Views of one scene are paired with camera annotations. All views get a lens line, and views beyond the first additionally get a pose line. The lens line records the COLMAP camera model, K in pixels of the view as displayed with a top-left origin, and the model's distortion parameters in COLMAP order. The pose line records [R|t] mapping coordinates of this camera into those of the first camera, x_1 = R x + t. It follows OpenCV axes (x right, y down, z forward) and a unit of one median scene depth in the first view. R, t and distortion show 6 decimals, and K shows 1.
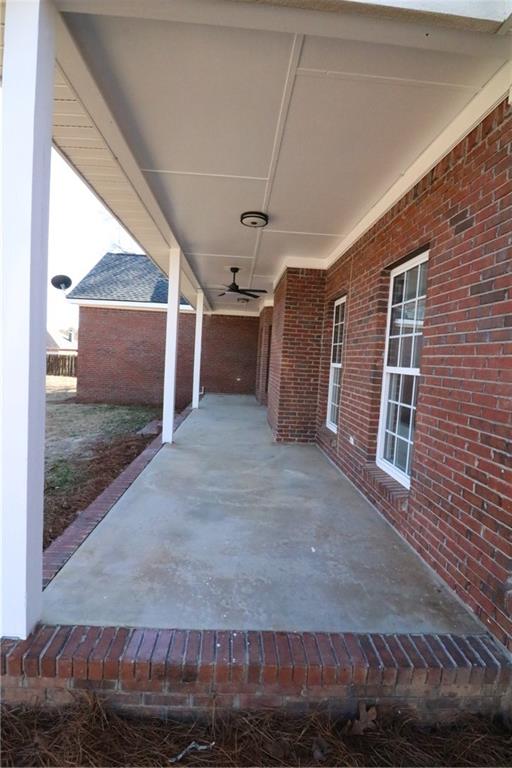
lens RADIAL K [[348.6, 0, 256.0], [0, 348.6, 384.0], [0, 0, 1]] dist [-0.001021, -0.010367]
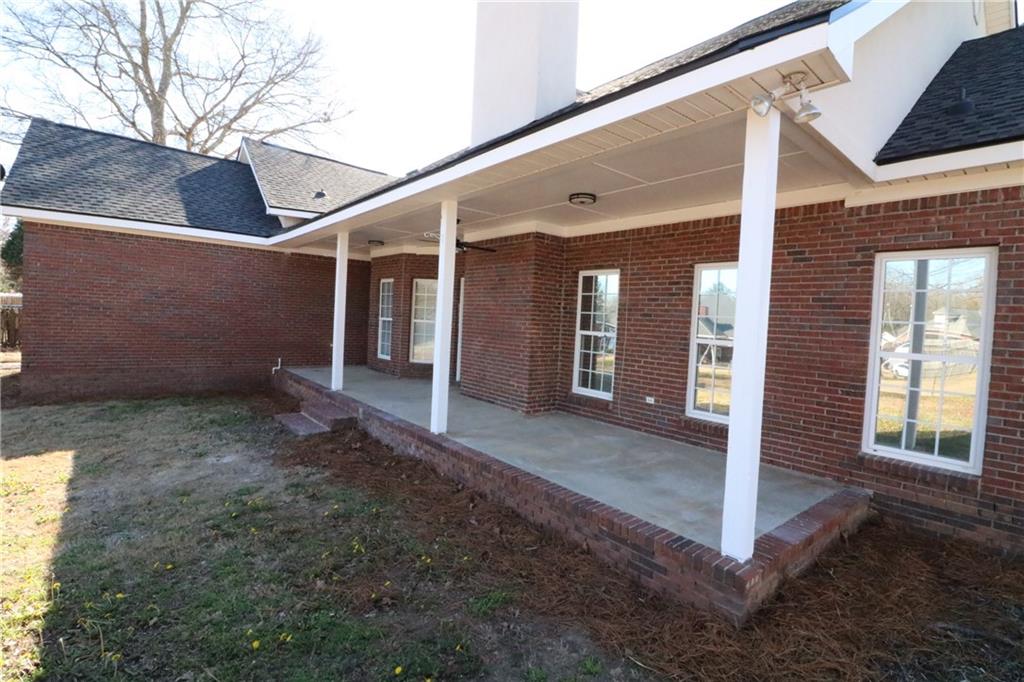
lens RADIAL K [[464.9, 0, 511.8], [0, 464.9, 335.0], [0, 0, 1]] dist [-0.001021, -0.010367]
pose [[0.802435, -0.035206, 0.595700, -0.721095], [0.037931, 0.999249, 0.007961, -0.061439], [-0.595533, 0.016207, 0.803167, 0.012986]]
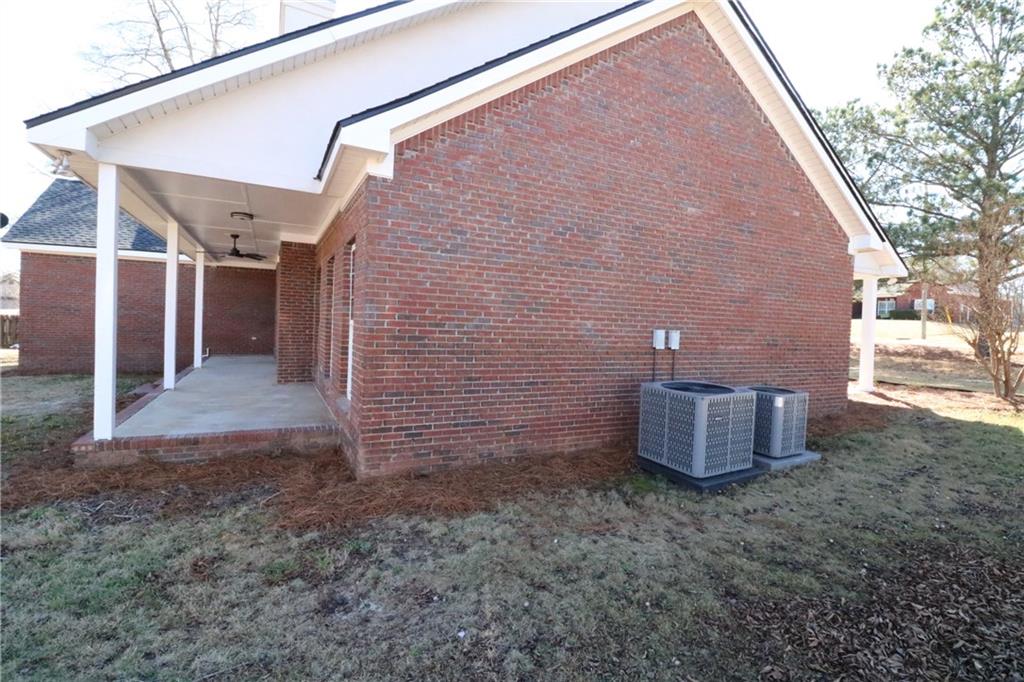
lens RADIAL K [[464.9, 0, 511.8], [0, 464.9, 335.0], [0, 0, 1]] dist [-0.001021, -0.010367]
pose [[0.911392, -0.032833, 0.410228, 0.145581], [0.043873, 0.998883, -0.017526, 0.062481], [-0.409194, 0.033971, 0.911815, -0.812760]]
